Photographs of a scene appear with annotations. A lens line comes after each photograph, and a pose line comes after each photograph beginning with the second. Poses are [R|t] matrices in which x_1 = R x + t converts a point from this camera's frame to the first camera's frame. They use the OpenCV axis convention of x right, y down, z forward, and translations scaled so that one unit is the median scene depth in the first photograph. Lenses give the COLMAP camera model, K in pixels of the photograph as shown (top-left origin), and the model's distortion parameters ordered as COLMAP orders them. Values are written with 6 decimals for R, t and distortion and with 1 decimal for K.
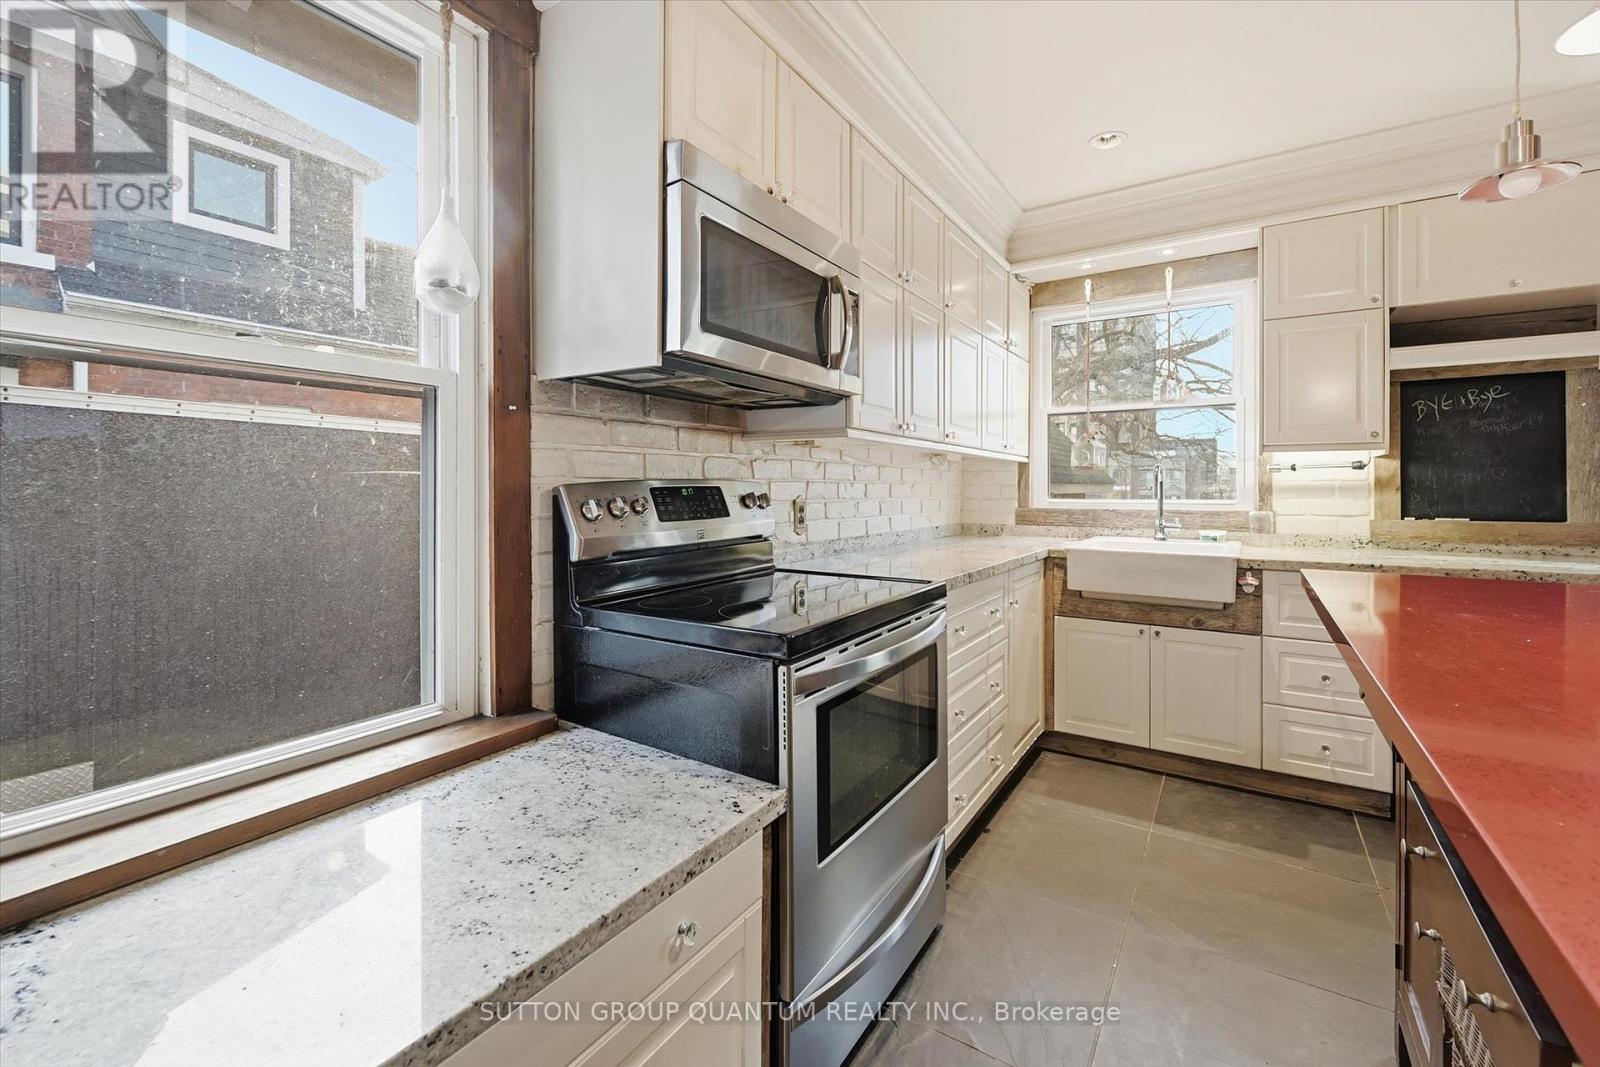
lens RADIAL K [[671.1, 0, 809.4], [0, 671.1, 485.9], [0, 0, 1]] dist [-0.008060, 0.000135]
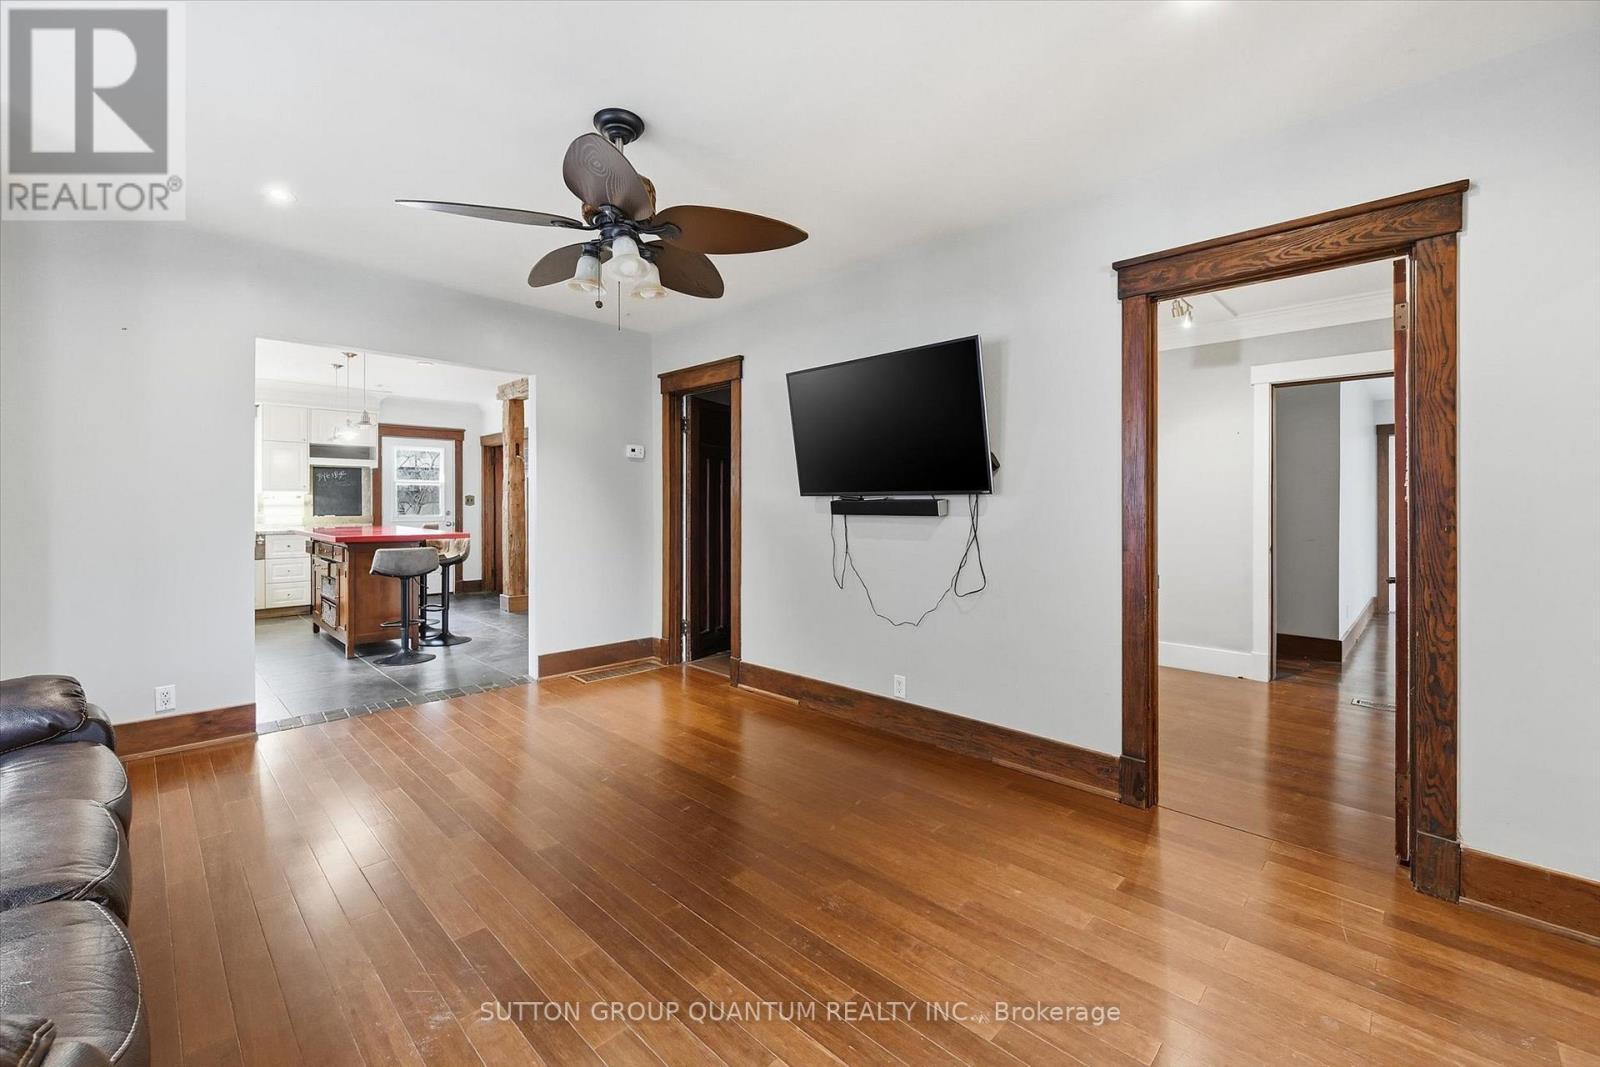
lens RADIAL K [[652.3, 0, 804.1], [0, 652.3, 506.5], [0, 0, 1]] dist [-0.000036, -0.000030]
pose [[0.199282, -0.000402, 0.979942, -1.363878], [0.001318, 0.999999, 0.000142, 0.011367], [-0.979941, 0.001263, 0.199282, -1.540538]]
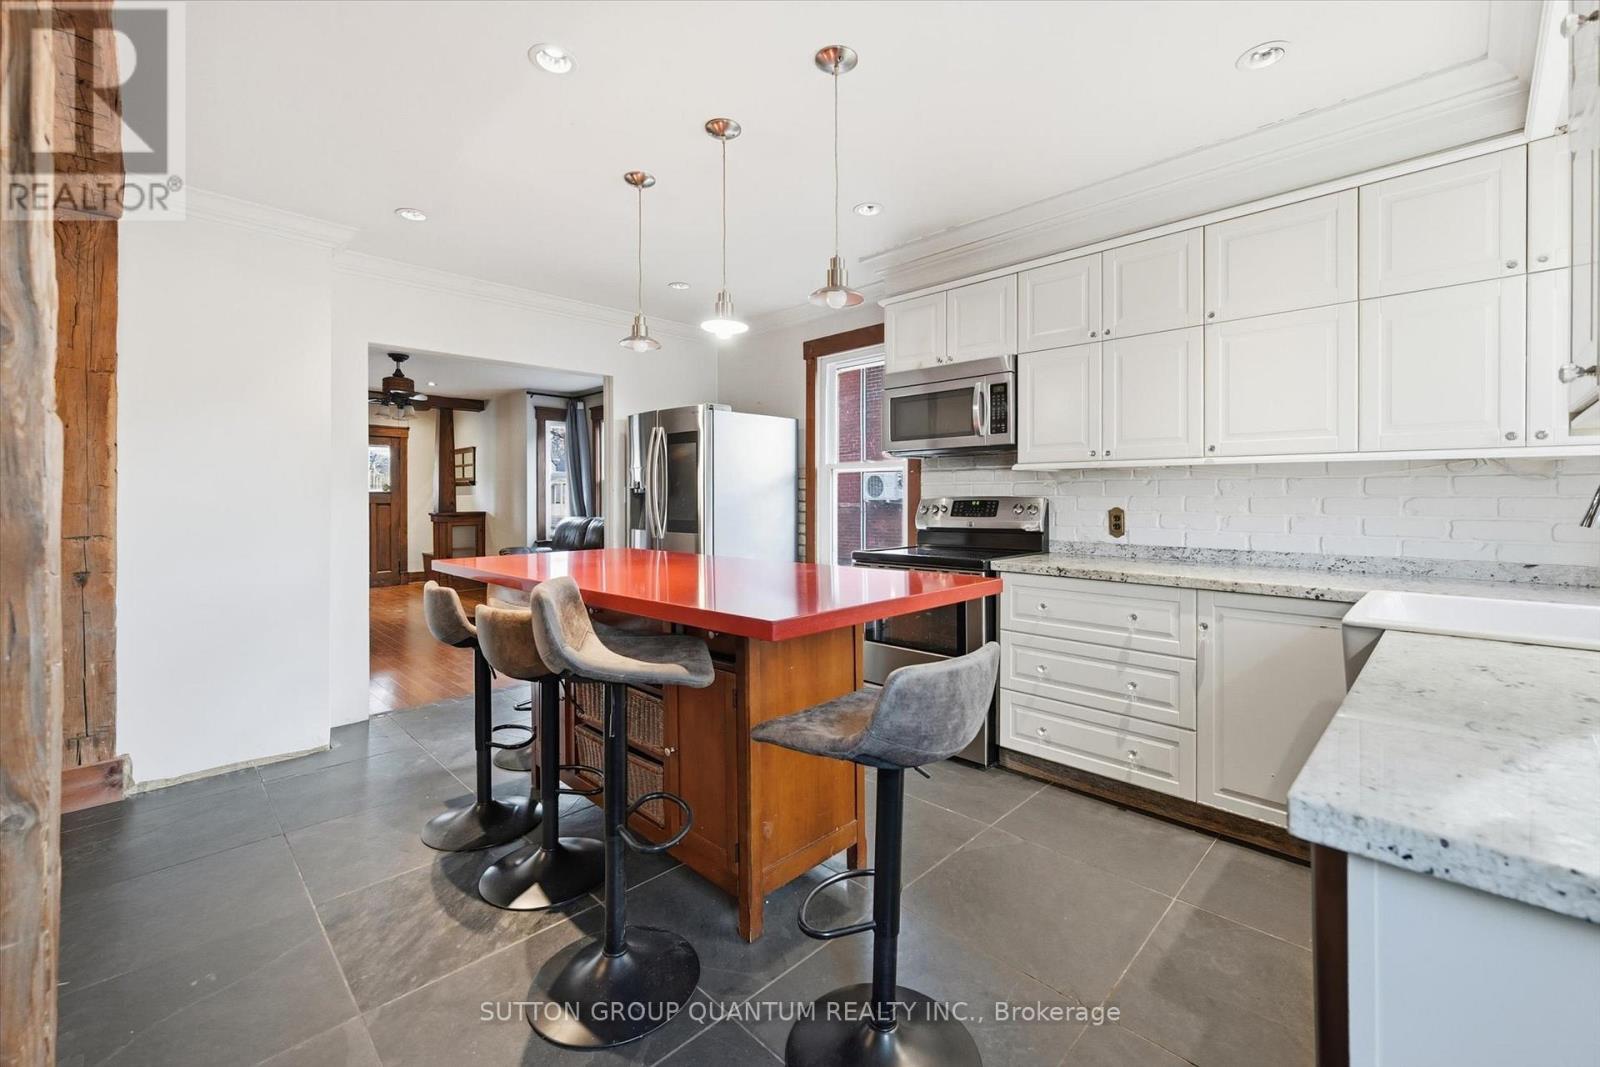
lens RADIAL K [[653.0, 0, 803.3], [0, 653.0, 496.3], [0, 0, 1]] dist [-0.000625, -0.000142]
pose [[-0.202795, -0.000562, -0.979221, 1.188545], [0.002336, 0.999997, -0.001058, -0.006501], [0.979218, -0.002502, -0.202793, 0.579543]]
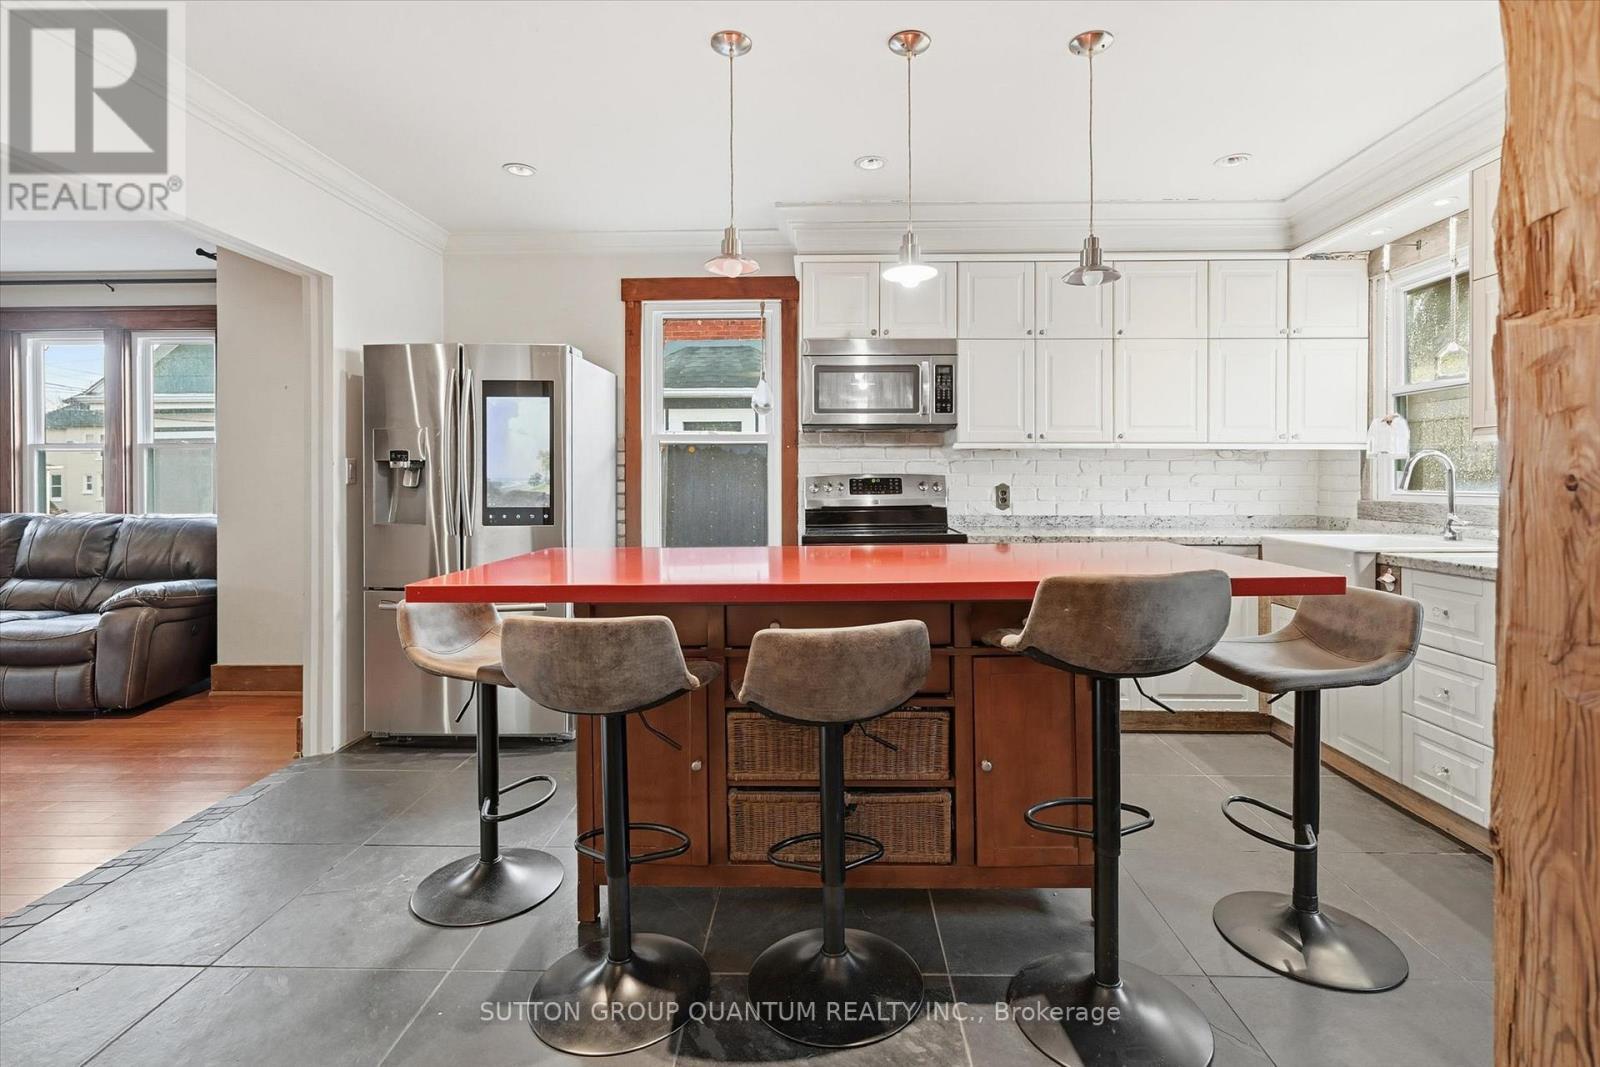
lens RADIAL K [[746.6, 0, 800.0], [0, 746.6, 478.7], [0, 0, 1]] dist [-0.000029, -0.000210]
pose [[0.518669, -0.000656, -0.854975, 1.029261], [0.002078, 0.999998, 0.000493, 0.001554], [0.854973, -0.002032, 0.518669, -0.219293]]
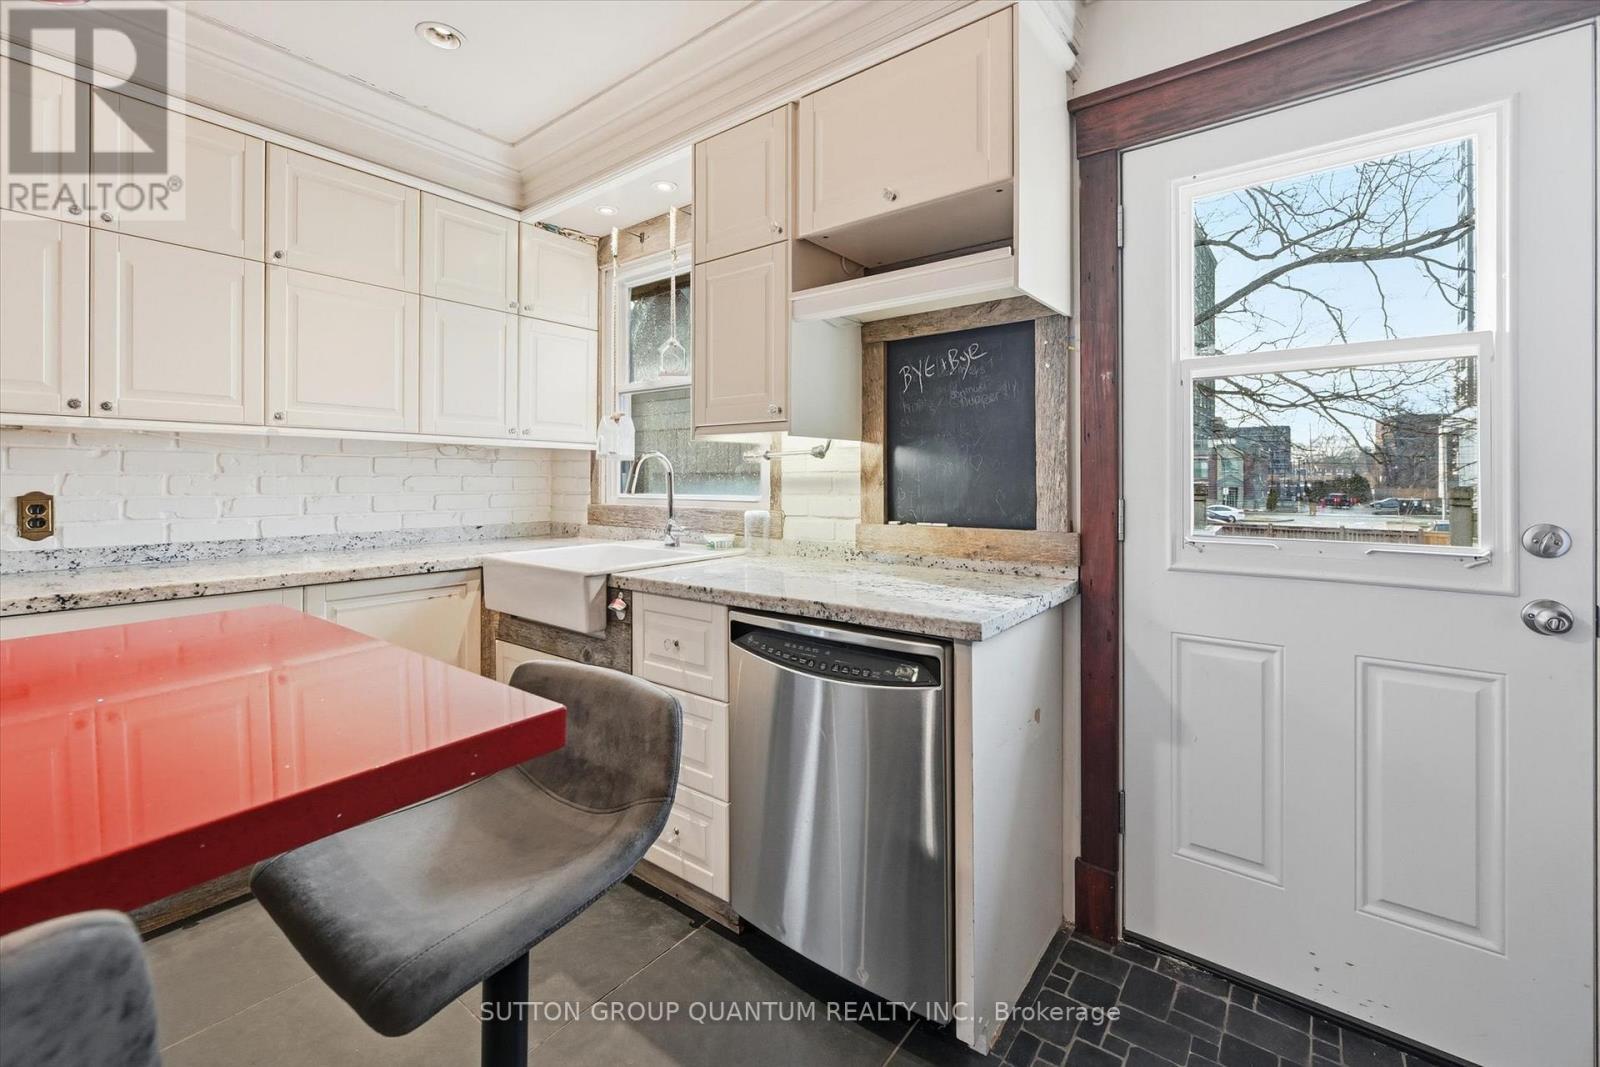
lens RADIAL K [[680.3, 0, 805.6], [0, 680.3, 476.1], [0, 0, 1]] dist [-0.001900, 0.000420]
pose [[0.997244, -0.000521, -0.074193, 0.850995], [0.000472, 1.000000, -0.000671, -0.003145], [0.074194, 0.000634, 0.997244, 0.222298]]
